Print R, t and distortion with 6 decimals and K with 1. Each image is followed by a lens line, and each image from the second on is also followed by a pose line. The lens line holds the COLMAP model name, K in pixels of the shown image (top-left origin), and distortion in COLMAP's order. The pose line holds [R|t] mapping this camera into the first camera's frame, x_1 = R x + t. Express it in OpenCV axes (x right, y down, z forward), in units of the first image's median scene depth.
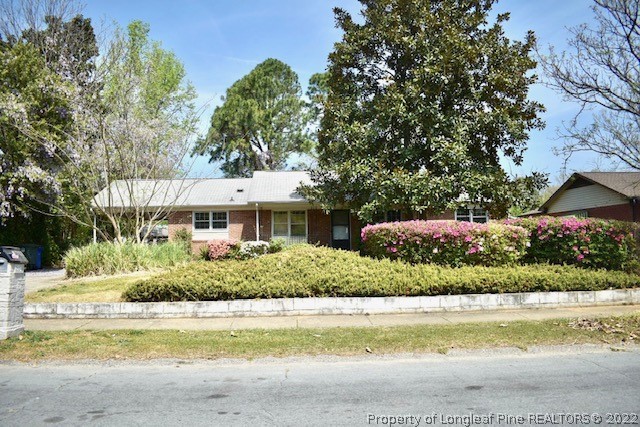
lens RADIAL K [[503.2, 0, 320.0], [0, 503.2, 213.5], [0, 0, 1]] dist [-0.008106, -0.001098]
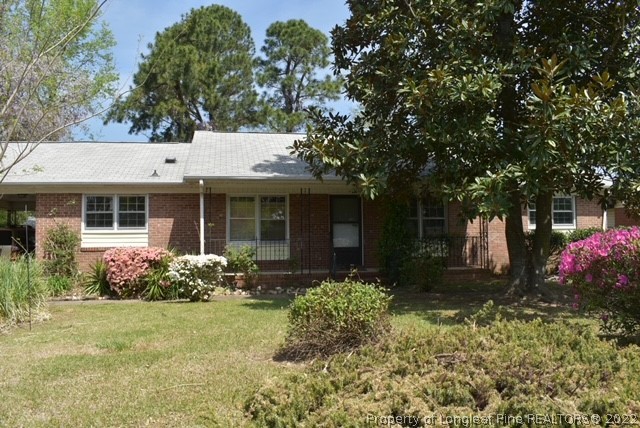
lens RADIAL K [[532.9, 0, 320.0], [0, 532.9, 214.0], [0, 0, 1]] dist [-0.082120, 0.000494]
pose [[0.993477, 0.012335, 0.113367, -0.051062], [-0.013750, 0.999837, 0.011707, 0.005722], [-0.113205, -0.013189, 0.993484, 0.342556]]
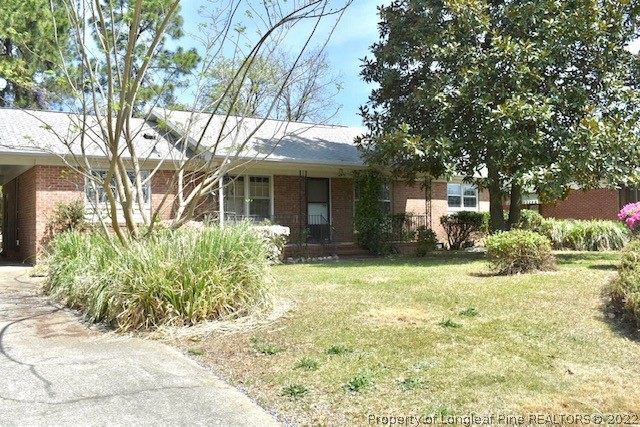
lens RADIAL K [[615.6, 0, 320.2], [0, 615.6, 211.4], [0, 0, 1]] dist [-0.083755, 0.010247]
pose [[0.868190, 0.023818, 0.495660, -0.303619], [-0.035999, 0.999239, 0.015039, 0.019642], [-0.494925, -0.030900, 0.868386, 0.269256]]
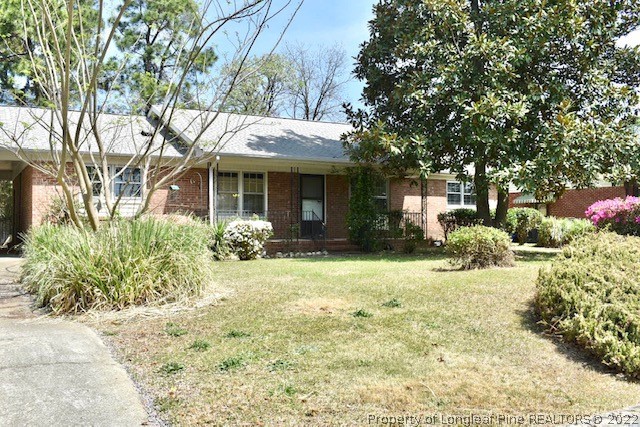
lens RADIAL K [[615.6, 0, 320.2], [0, 615.6, 211.4], [0, 0, 1]] dist [-0.083755, 0.010247]
pose [[0.891279, 0.029734, 0.452480, -0.272623], [-0.043517, 0.998851, 0.020080, 0.019914], [-0.451363, -0.037587, 0.891549, 0.242024]]
